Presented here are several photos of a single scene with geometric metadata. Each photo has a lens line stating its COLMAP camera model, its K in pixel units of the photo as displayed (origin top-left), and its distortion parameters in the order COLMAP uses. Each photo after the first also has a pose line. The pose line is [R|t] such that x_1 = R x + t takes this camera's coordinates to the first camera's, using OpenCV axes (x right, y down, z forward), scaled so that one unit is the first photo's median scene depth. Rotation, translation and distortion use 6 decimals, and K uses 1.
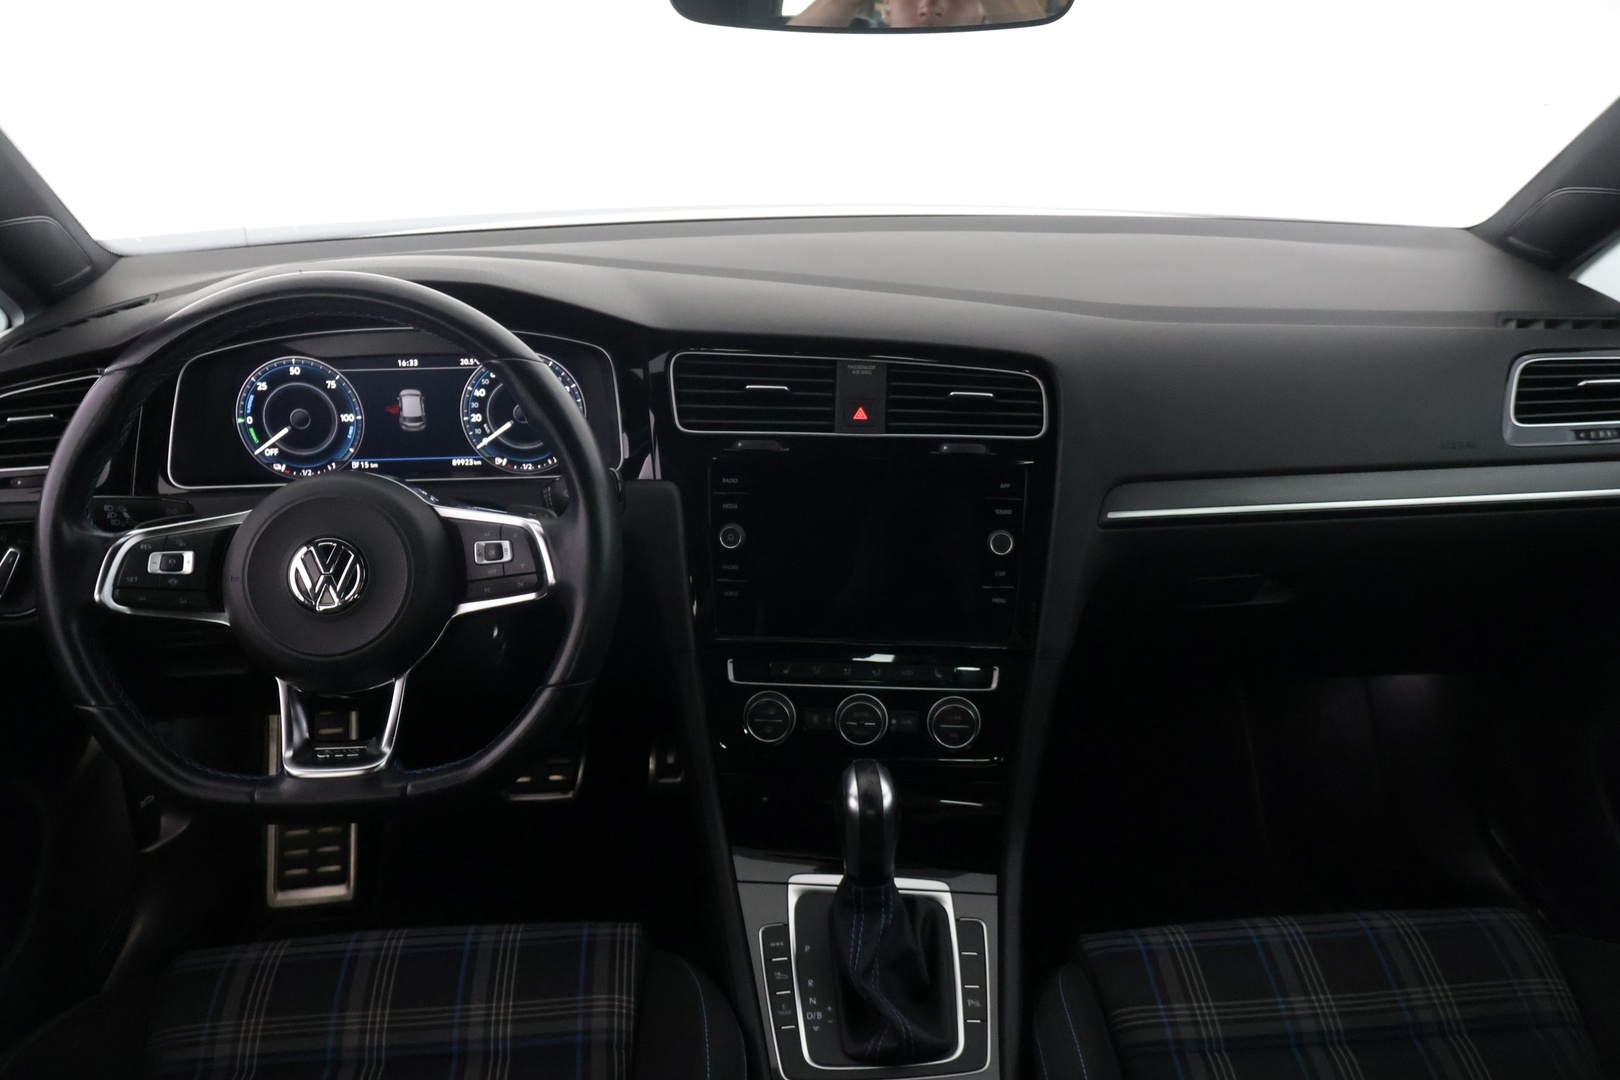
lens RADIAL K [[1338.8, 0, 810.0], [0, 1338.8, 540.0], [0, 0, 1]] dist [-0.006525, -0.002188]
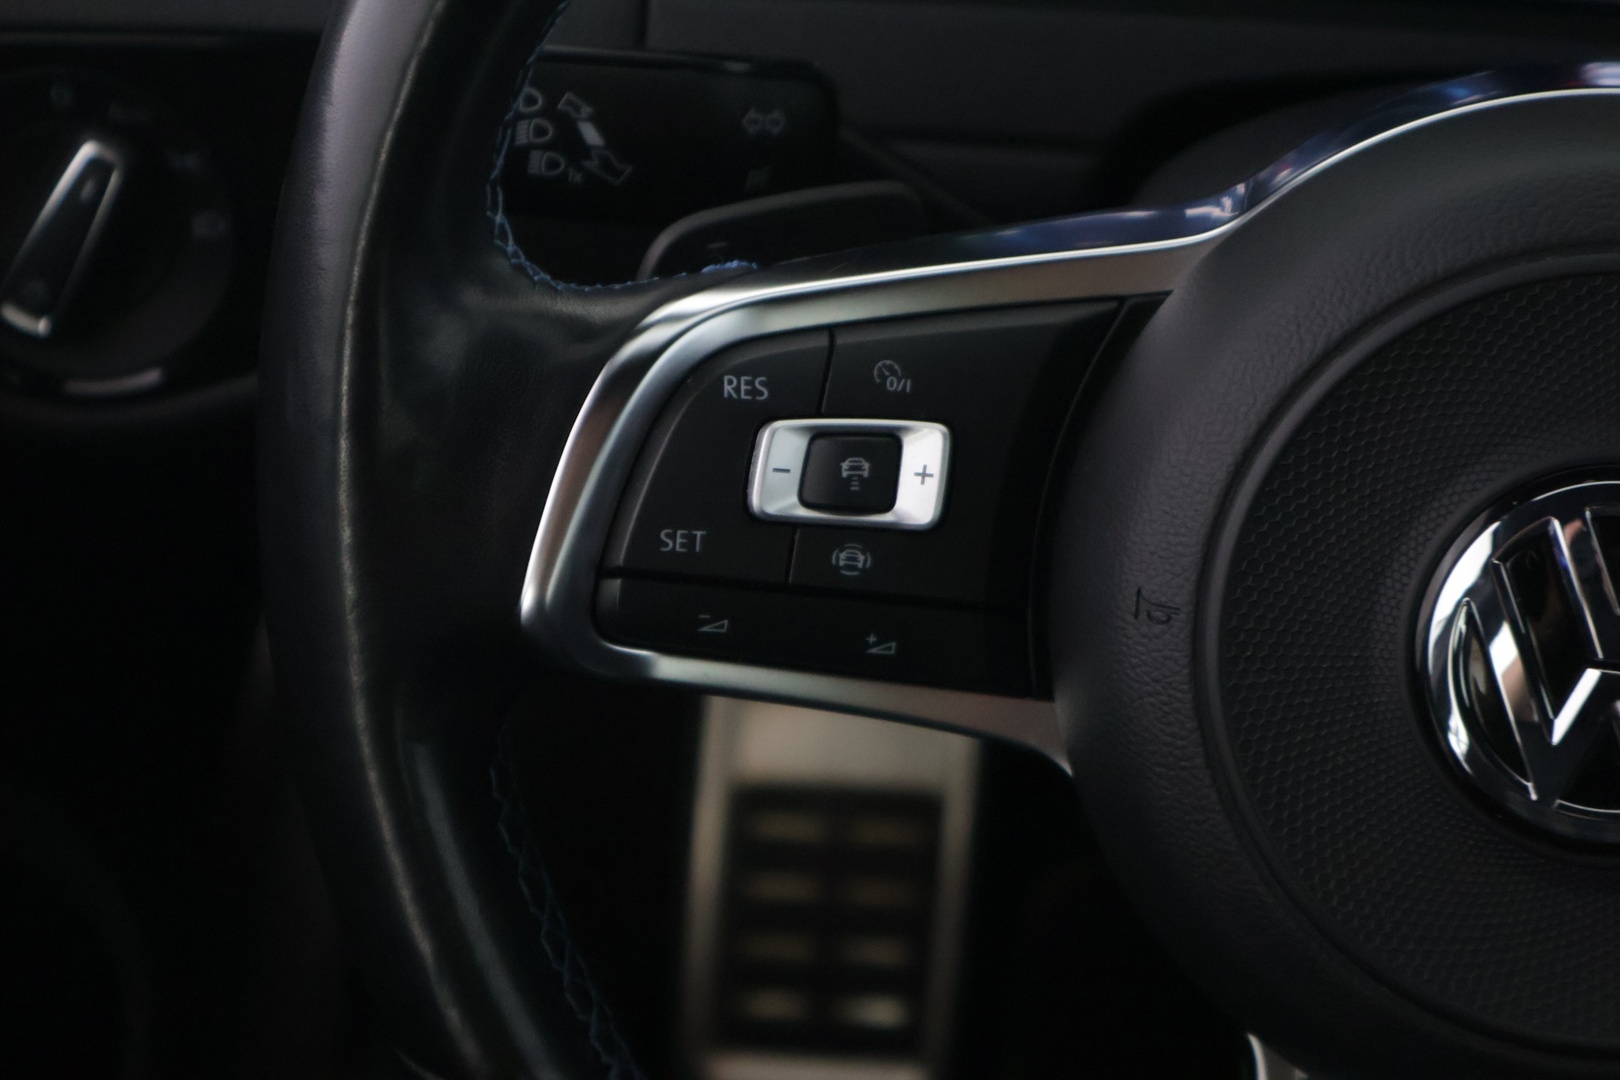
lens RADIAL K [[3264.8, 0, 847.8], [0, 3264.8, 539.5], [0, 0, 1]] dist [-0.001106, 0.034813]
pose [[0.963853, 0.147976, -0.221562, -0.287756], [-0.088180, 0.961892, 0.258819, -0.085300], [0.251418, -0.229927, 0.940172, 0.405414]]
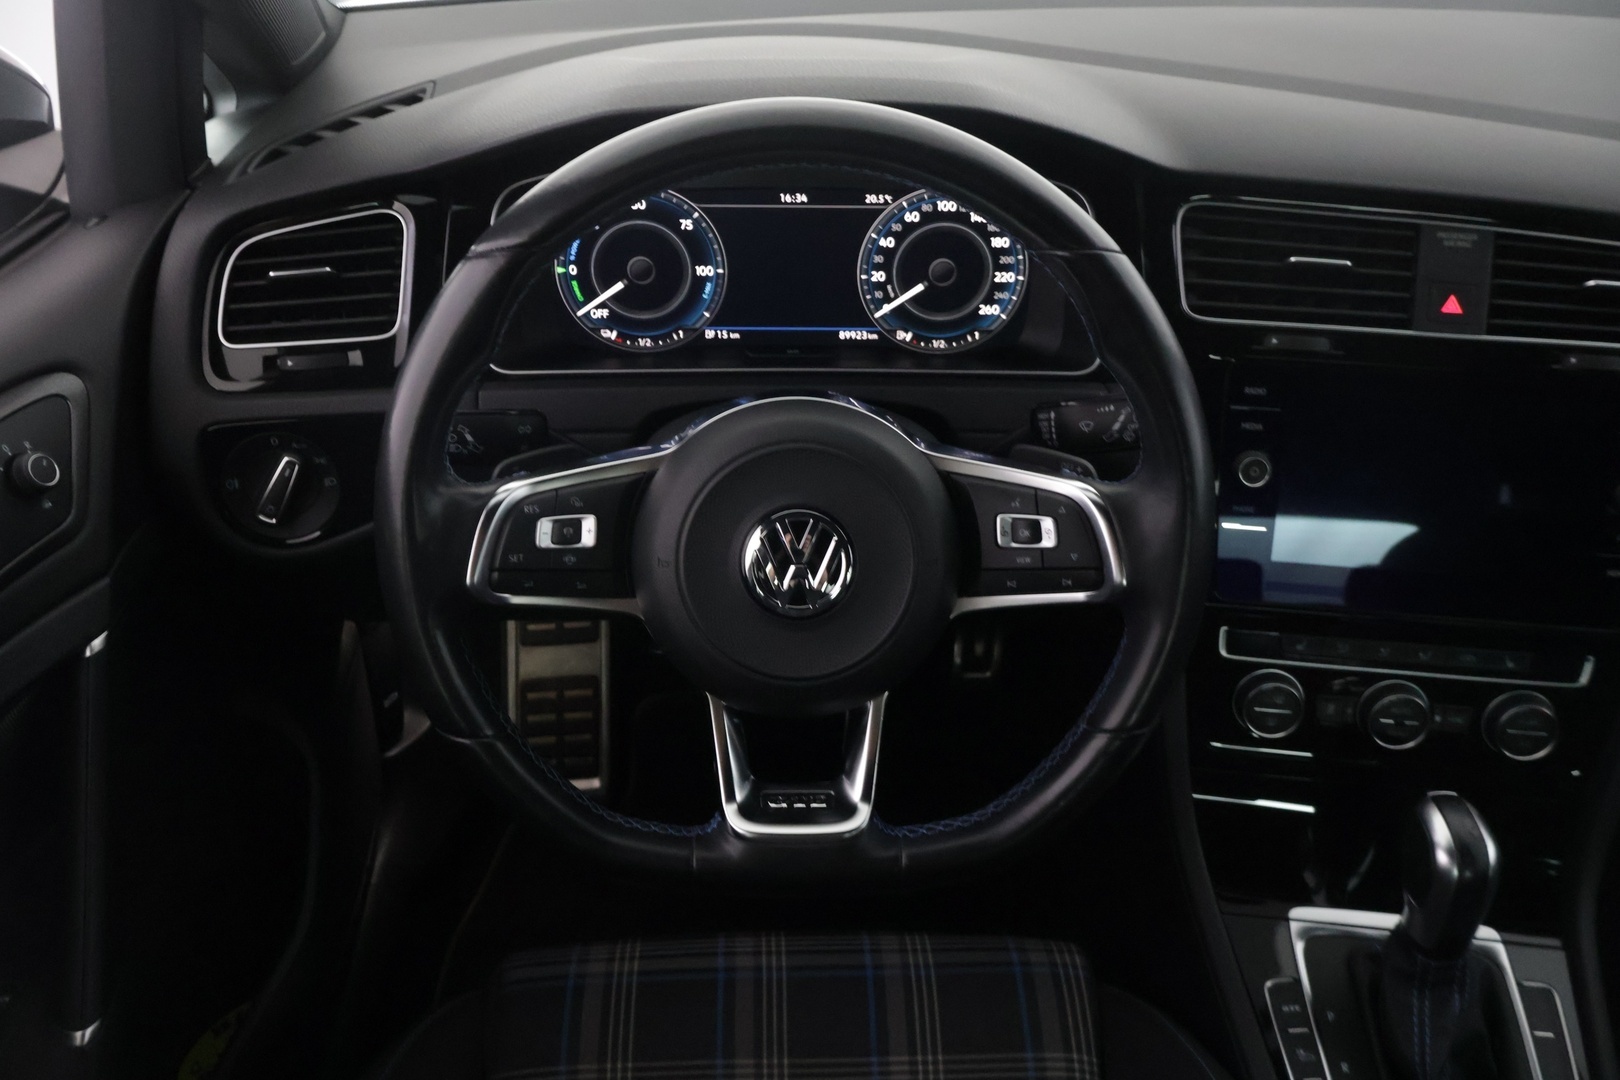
lens RADIAL K [[1338.8, 0, 810.0], [0, 1338.8, 540.0], [0, 0, 1]] dist [-0.006525, -0.002188]
pose [[0.998668, 0.043298, -0.028064, -0.264701], [-0.036788, 0.978879, 0.201103, -0.097806], [0.036178, -0.199803, 0.979168, 0.259883]]
